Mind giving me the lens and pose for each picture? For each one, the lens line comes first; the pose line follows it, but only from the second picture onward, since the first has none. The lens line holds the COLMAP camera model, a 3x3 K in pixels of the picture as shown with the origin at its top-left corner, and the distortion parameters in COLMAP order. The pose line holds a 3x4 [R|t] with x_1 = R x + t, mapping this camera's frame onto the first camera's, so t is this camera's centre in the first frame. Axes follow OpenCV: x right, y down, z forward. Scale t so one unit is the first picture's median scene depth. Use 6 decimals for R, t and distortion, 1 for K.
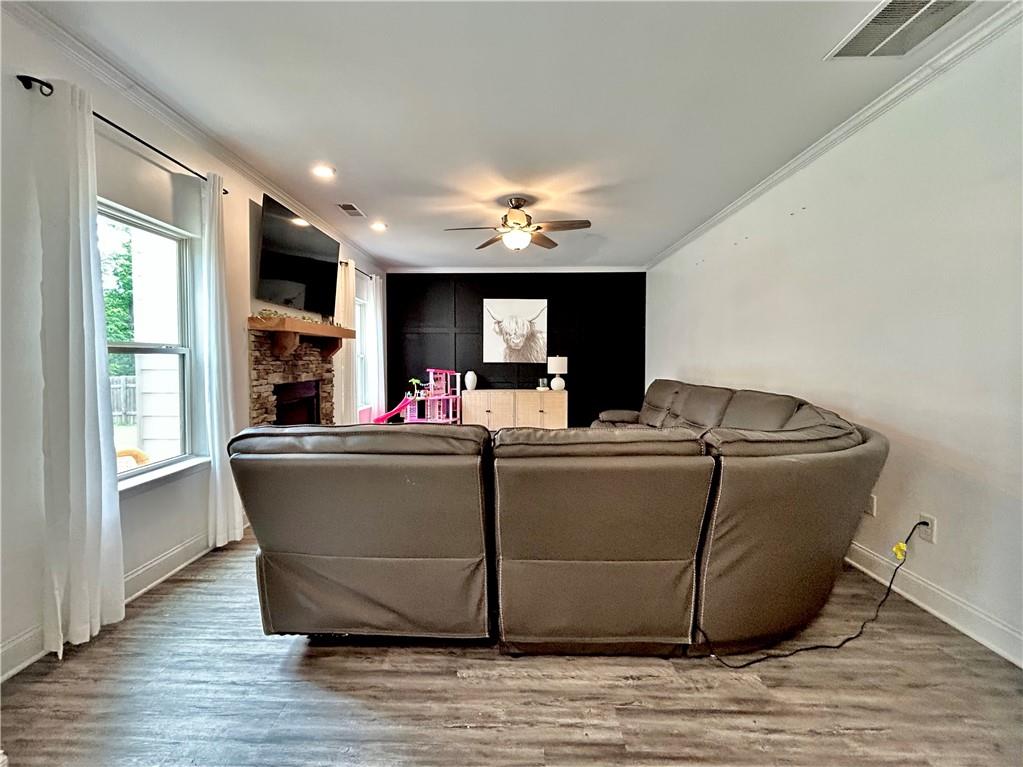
lens RADIAL K [[406.2, 0, 511.5], [0, 406.2, 383.5], [0, 0, 1]] dist [0.000313, -0.000005]
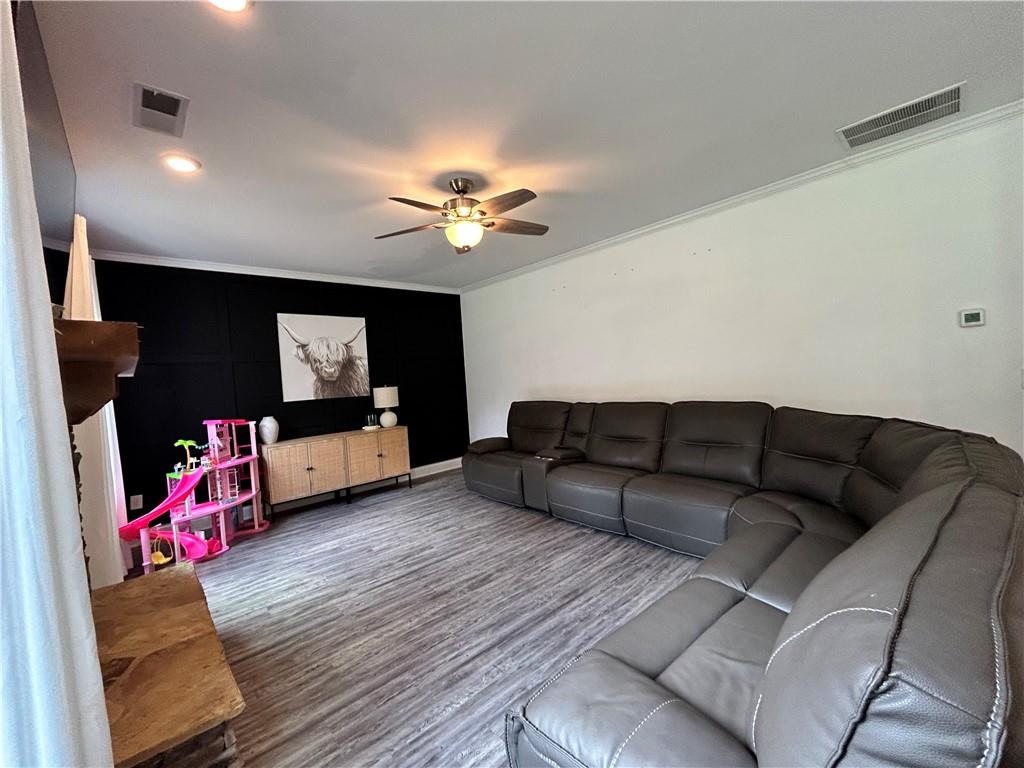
lens RADIAL K [[406.6, 0, 512.0], [0, 406.6, 384.0], [0, 0, 1]] dist [0.000313, -0.000005]
pose [[0.743690, -0.064999, 0.665358, -0.245944], [0.112786, 0.993195, -0.029038, -0.018371], [-0.658942, 0.096638, 0.745960, 0.209889]]
